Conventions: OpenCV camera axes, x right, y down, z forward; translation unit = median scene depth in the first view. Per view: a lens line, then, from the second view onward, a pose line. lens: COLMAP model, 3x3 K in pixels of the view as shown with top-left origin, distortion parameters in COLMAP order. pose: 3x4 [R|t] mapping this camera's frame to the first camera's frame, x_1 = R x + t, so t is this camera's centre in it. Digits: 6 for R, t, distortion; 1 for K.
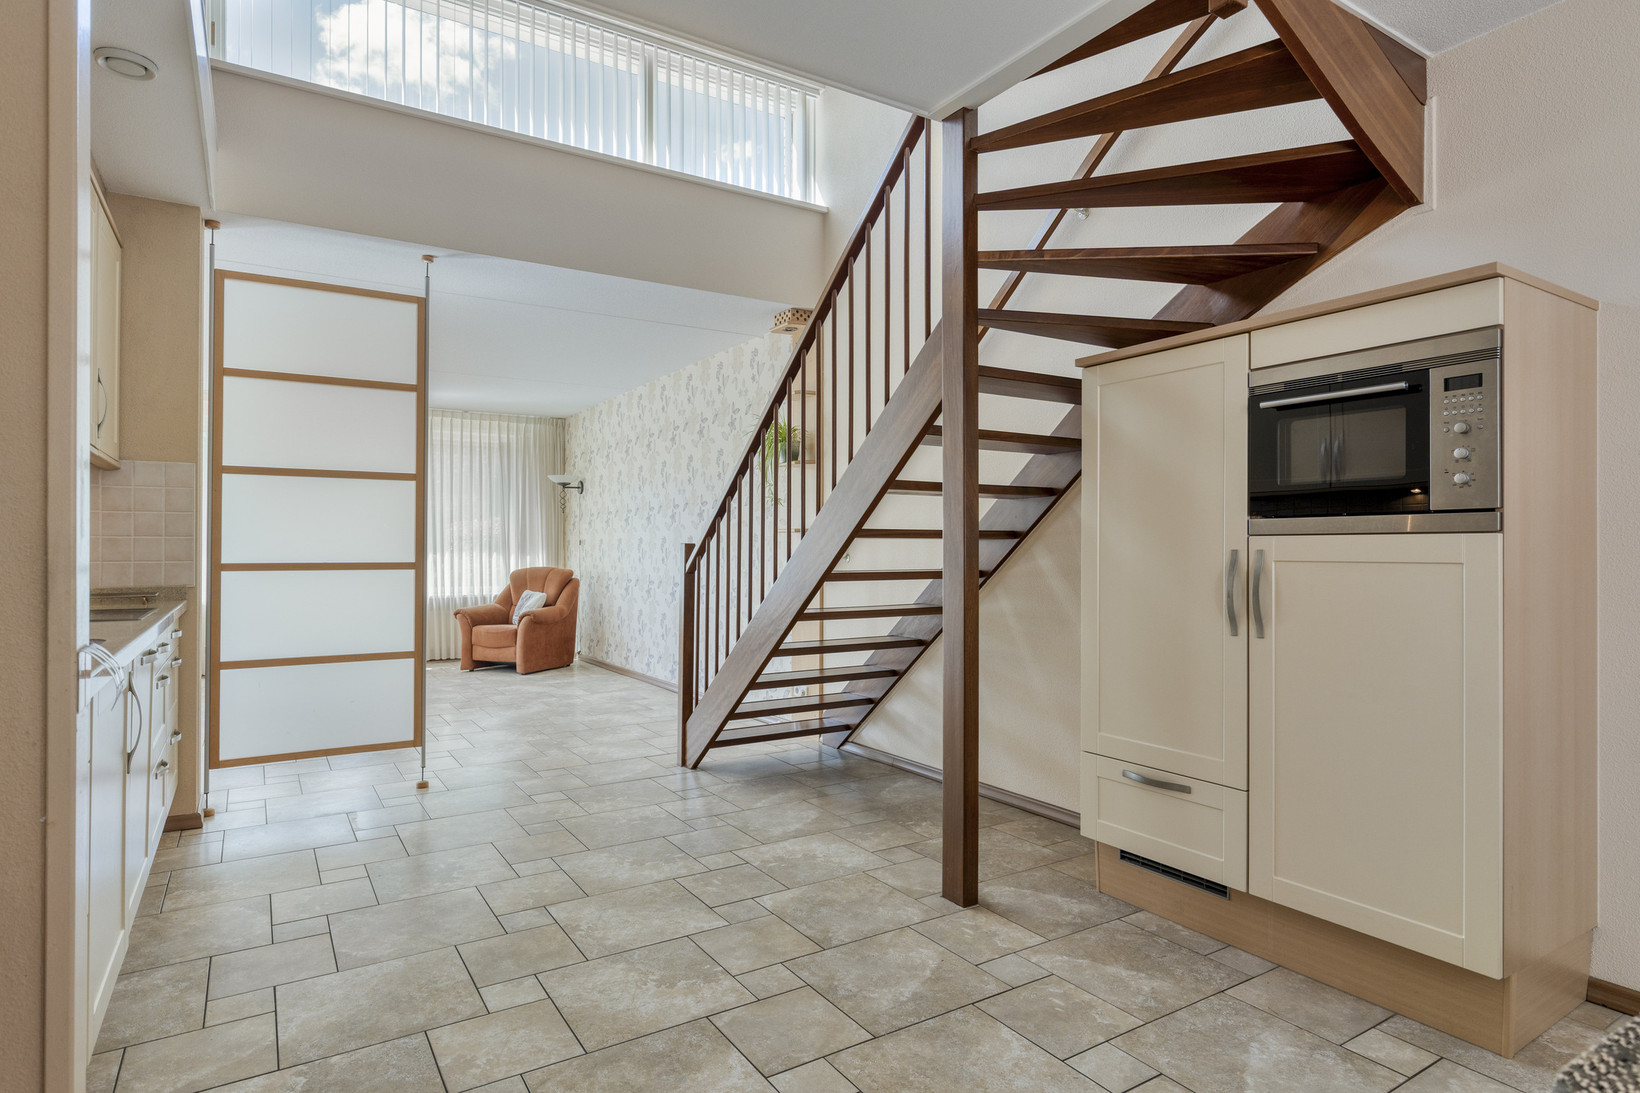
lens RADIAL K [[906.6, 0, 820.0], [0, 906.6, 546.5], [0, 0, 1]] dist [0.001327, 0.001311]
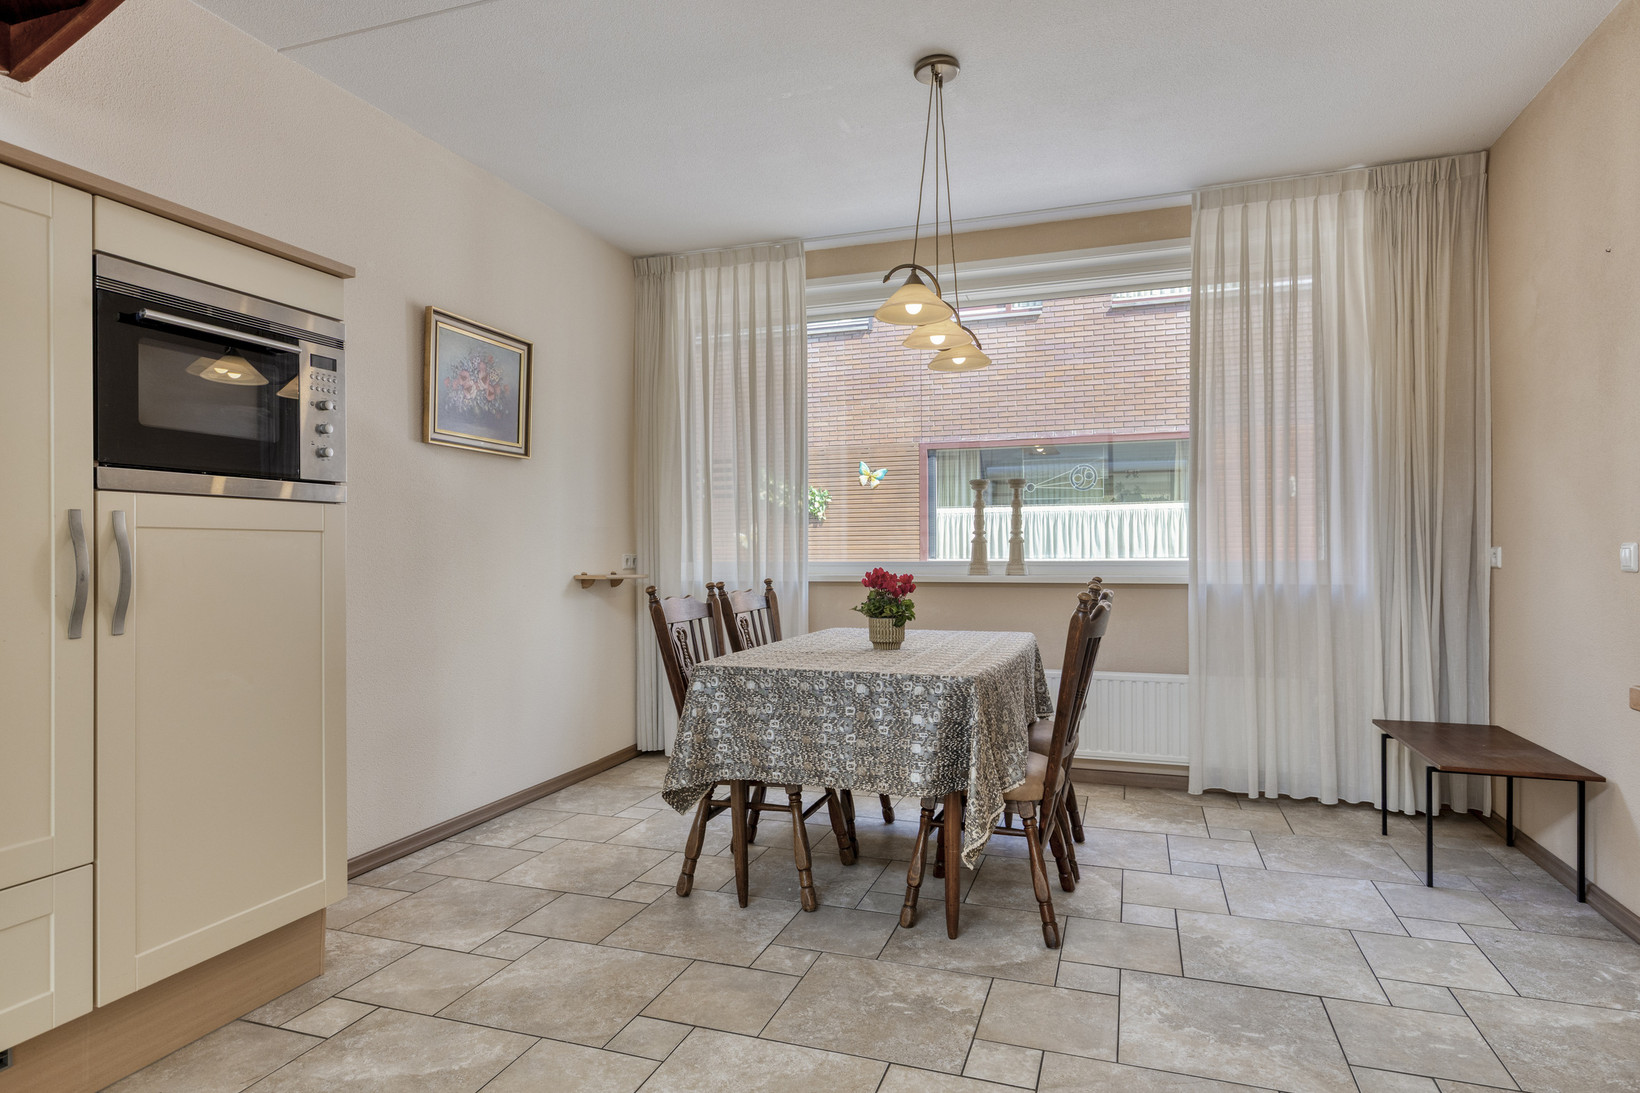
lens RADIAL K [[906.6, 0, 820.0], [0, 906.6, 546.5], [0, 0, 1]] dist [0.001327, 0.001311]
pose [[-0.620921, -0.001706, 0.783871, -0.417080], [-0.003432, 0.999994, -0.000543, 0.029522], [-0.783866, -0.003027, -0.620923, 1.013947]]
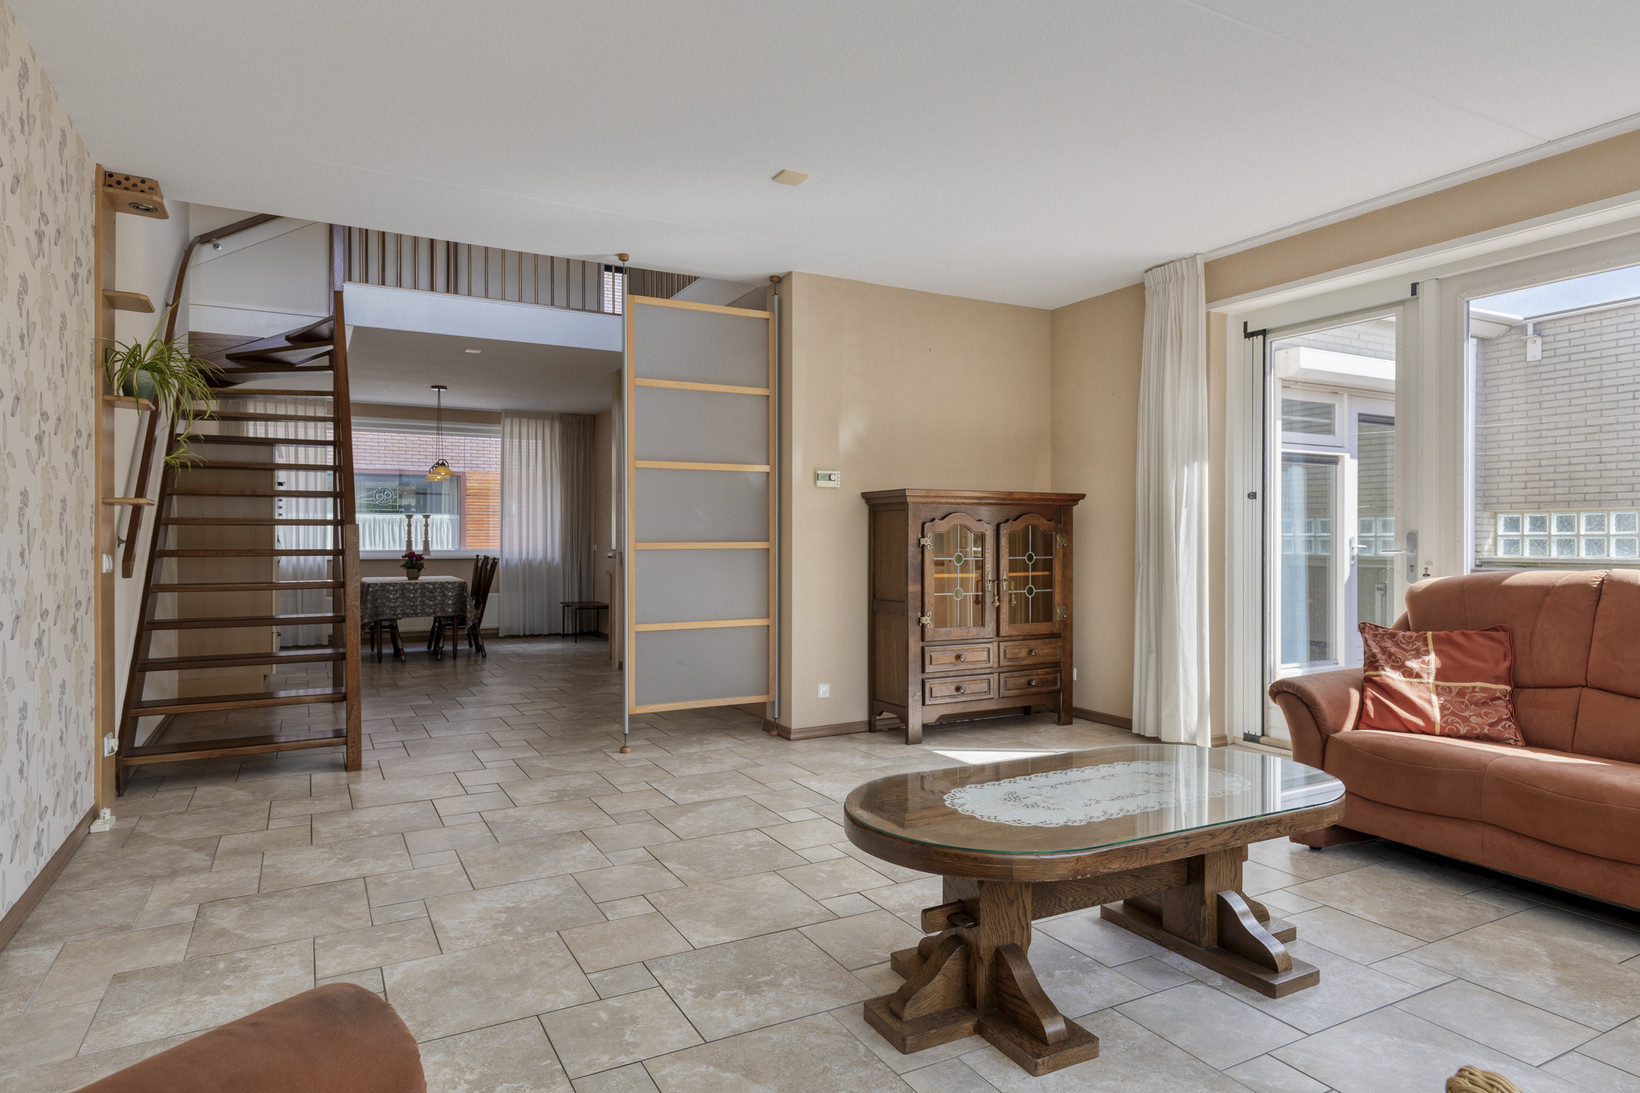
lens RADIAL K [[906.6, 0, 820.0], [0, 906.6, 546.5], [0, 0, 1]] dist [0.001327, 0.001311]
pose [[-0.997122, -0.008718, 0.075313, -0.790830], [-0.008244, 0.999944, 0.006596, 0.016485], [-0.075366, 0.005956, -0.997138, 2.024560]]
